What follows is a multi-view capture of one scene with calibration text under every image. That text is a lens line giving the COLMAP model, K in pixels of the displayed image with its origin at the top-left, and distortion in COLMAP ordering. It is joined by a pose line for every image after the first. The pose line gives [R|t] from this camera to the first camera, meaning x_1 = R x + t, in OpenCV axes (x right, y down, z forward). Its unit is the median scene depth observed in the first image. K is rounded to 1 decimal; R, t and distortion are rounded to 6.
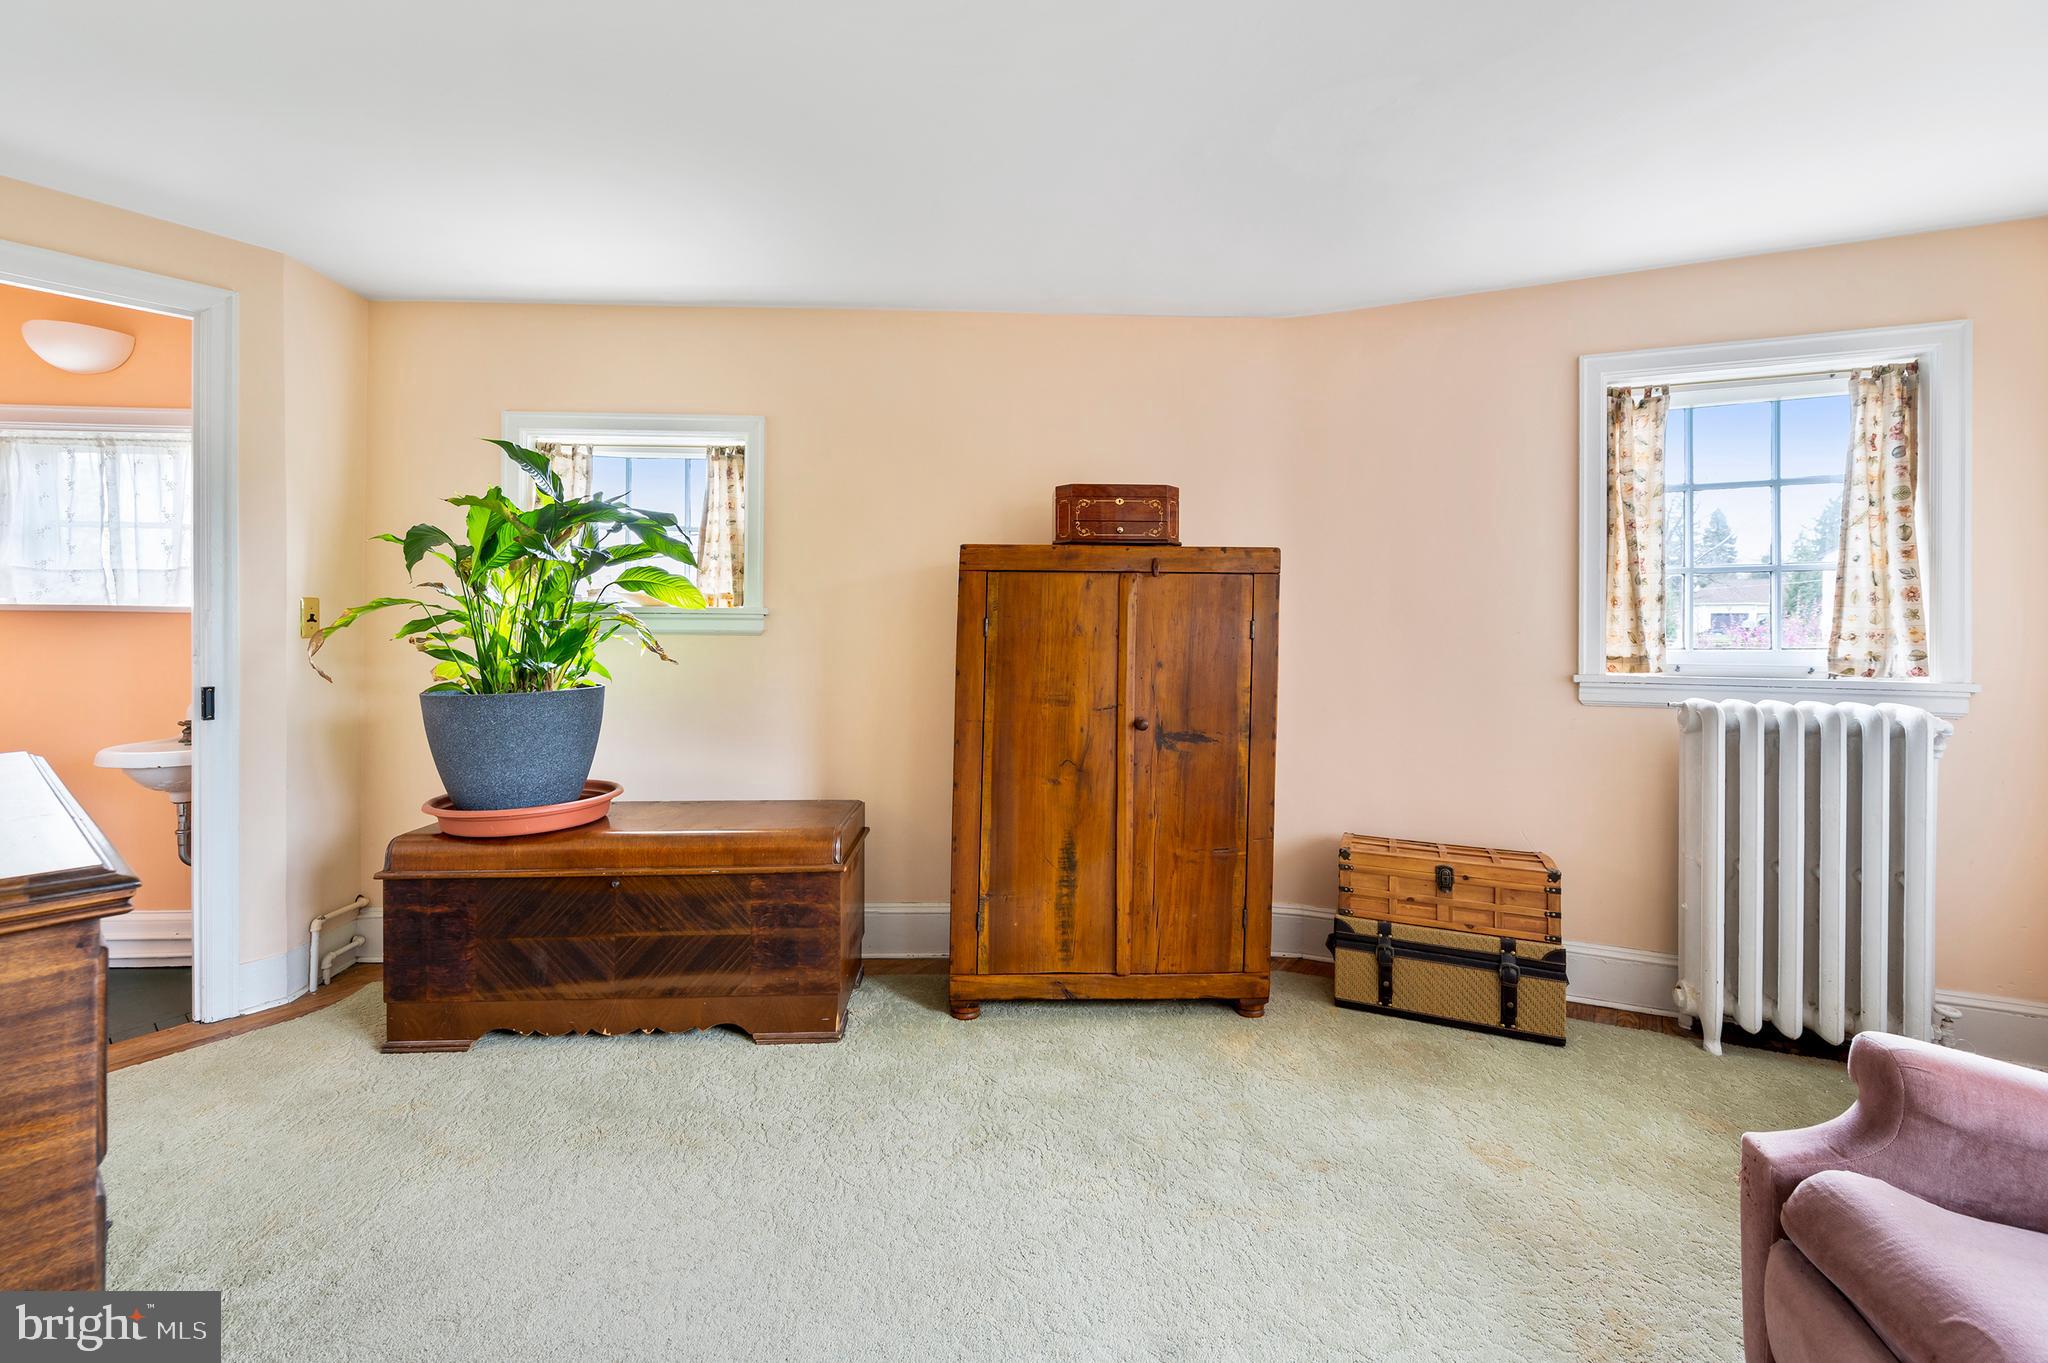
lens RADIAL K [[835.6, 0, 1087.6], [0, 835.6, 636.8], [0, 0, 1]] dist [-0.000853, -0.000148]
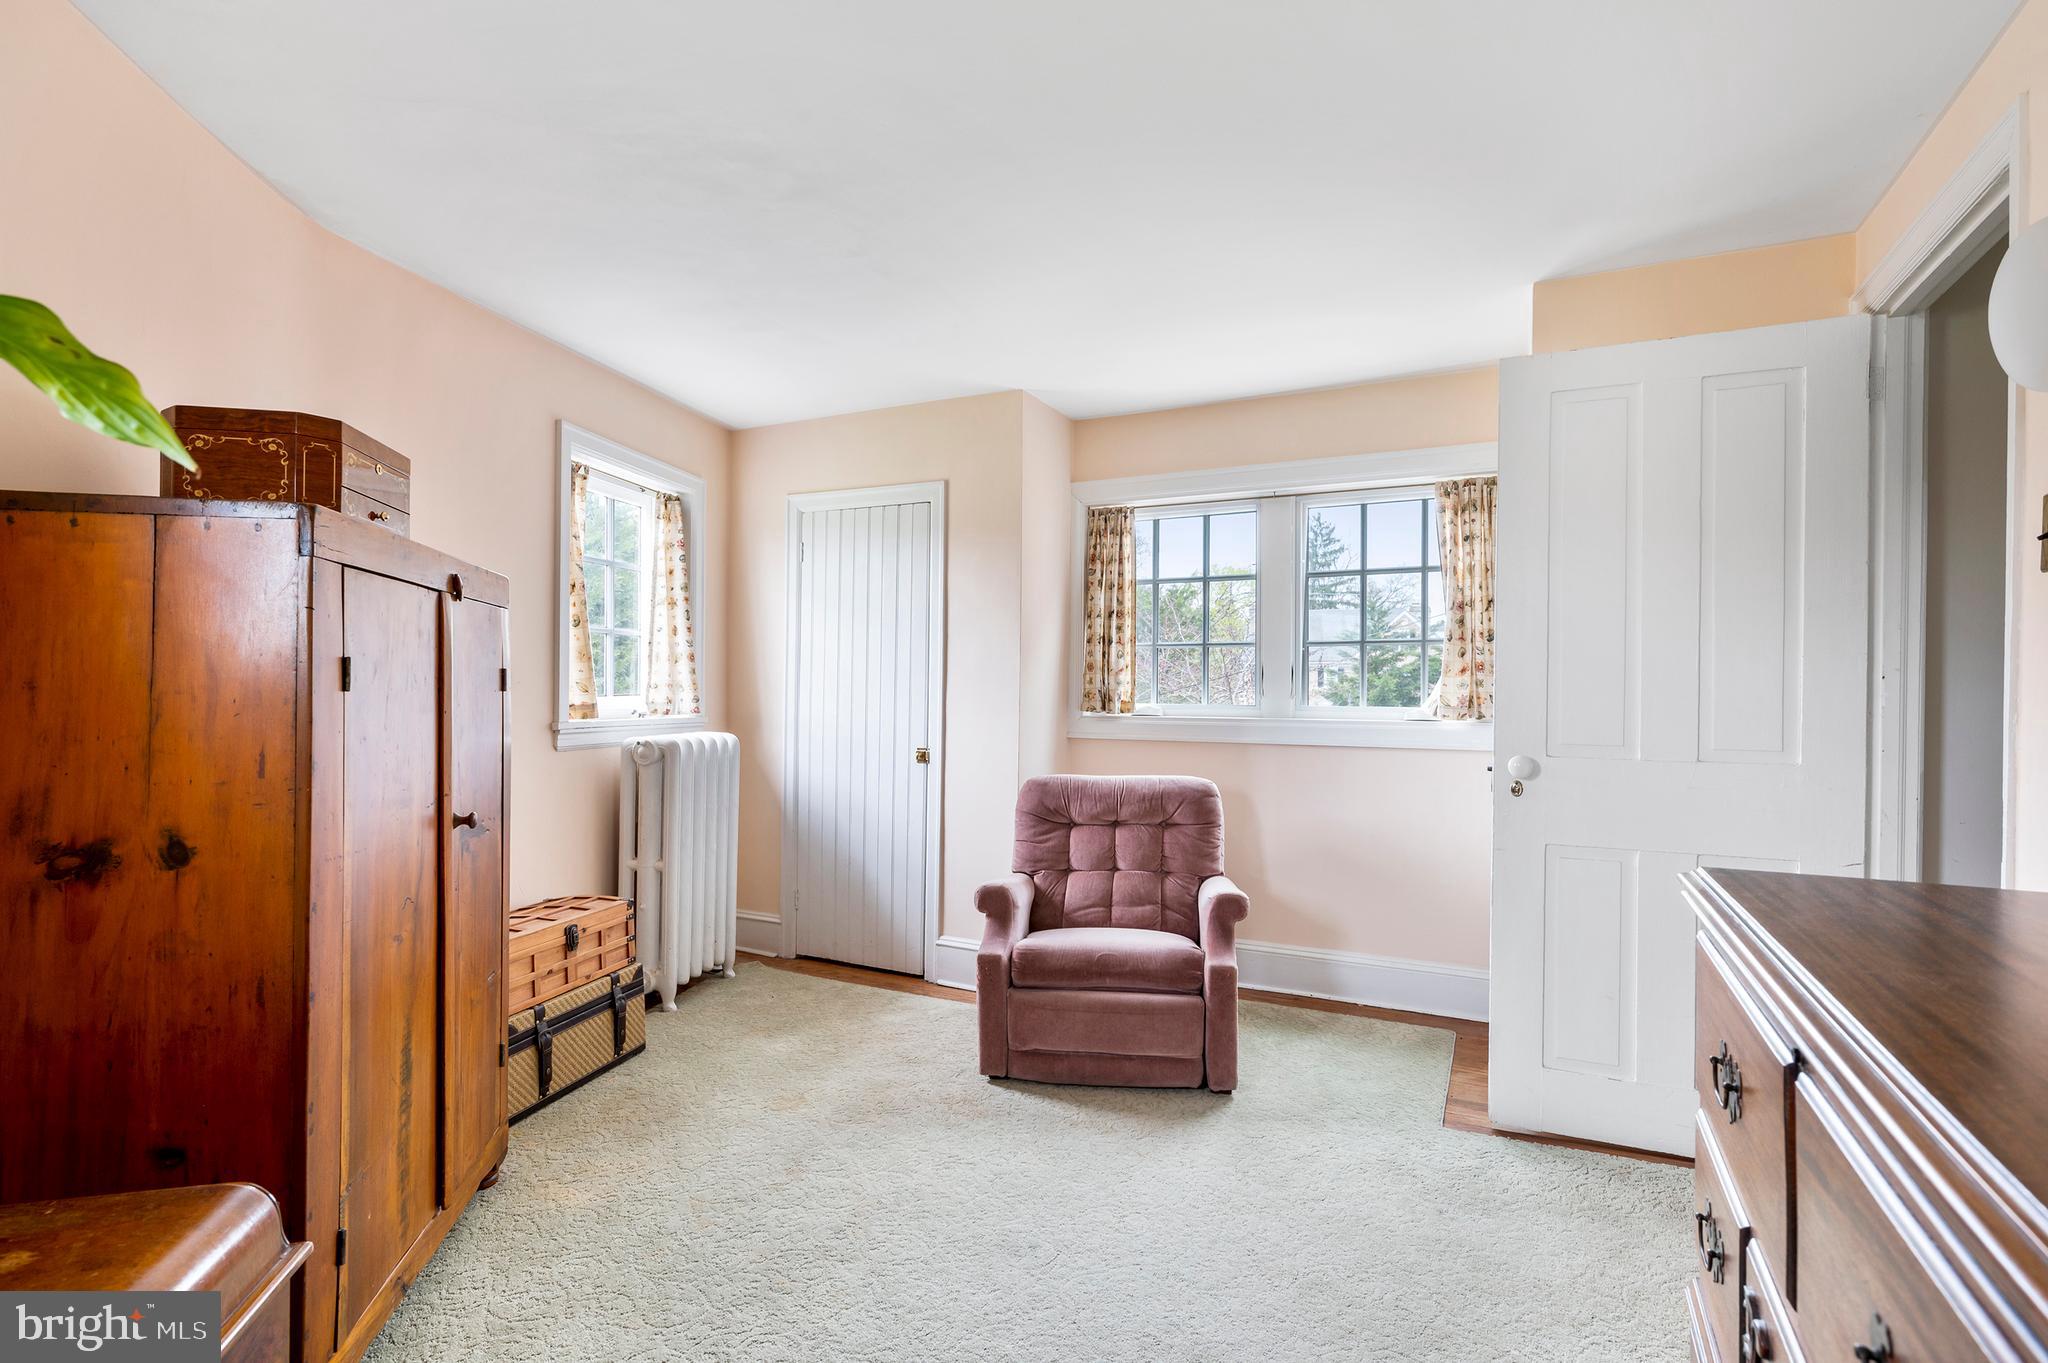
lens RADIAL K [[997.3, 0, 1024.0], [0, 997.3, 681.5], [0, 0, 1]] dist [-0.000747, -0.000064]
pose [[-0.171005, 0.000026, 0.985270, -0.812721], [-0.012058, 0.999925, -0.002119, -0.011709], [-0.985196, -0.012243, -0.170992, 0.696514]]
